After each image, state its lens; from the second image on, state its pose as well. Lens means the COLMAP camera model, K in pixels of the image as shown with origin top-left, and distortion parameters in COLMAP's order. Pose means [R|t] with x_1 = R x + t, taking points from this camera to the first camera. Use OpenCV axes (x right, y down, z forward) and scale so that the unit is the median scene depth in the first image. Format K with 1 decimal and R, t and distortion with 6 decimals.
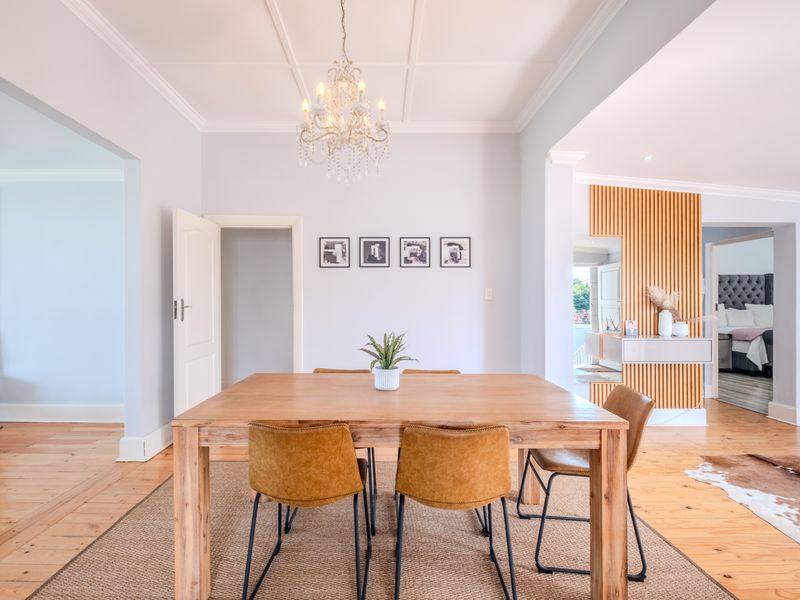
lens RADIAL K [[385.6, 0, 382.1], [0, 385.6, 301.4], [0, 0, 1]] dist [-0.000489, -0.000428]
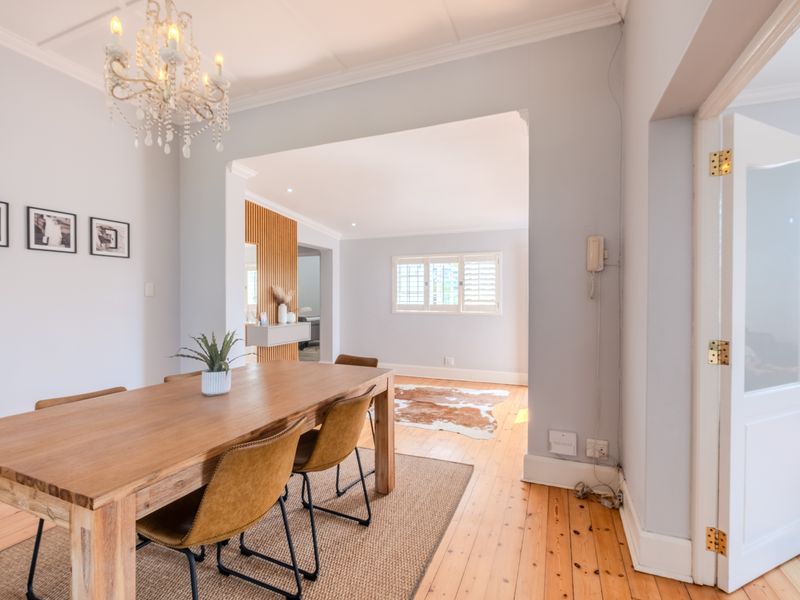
lens RADIAL K [[385.6, 0, 382.1], [0, 385.6, 301.4], [0, 0, 1]] dist [-0.000489, -0.000428]
pose [[0.406088, -0.010866, 0.913769, -0.478806], [0.000349, 0.999931, 0.011736, -0.002537], [-0.913834, -0.004447, 0.406064, 0.188816]]
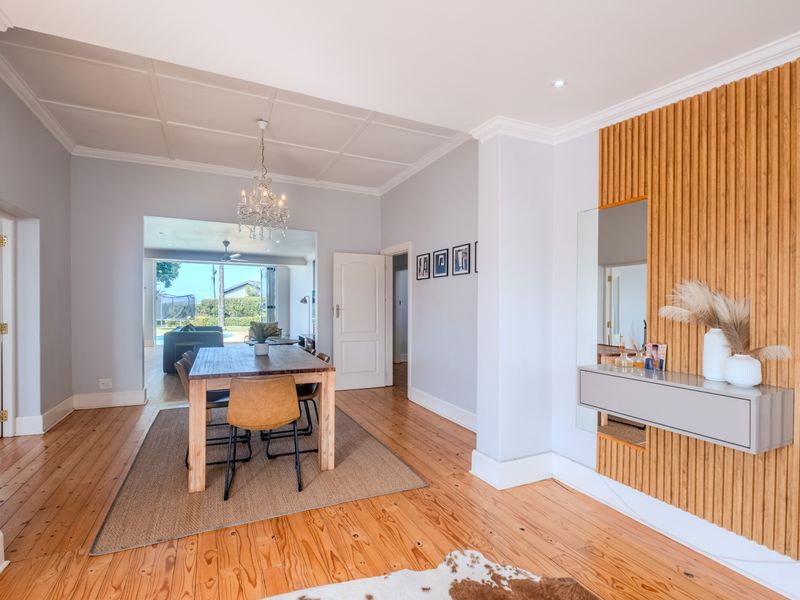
lens RADIAL K [[385.6, 0, 382.1], [0, 385.6, 301.4], [0, 0, 1]] dist [-0.000489, -0.000428]
pose [[0.404547, -0.005013, -0.914503, 1.373226], [-0.005234, 0.999956, -0.007797, -0.009118], [0.914502, 0.007941, 0.404503, 0.562492]]
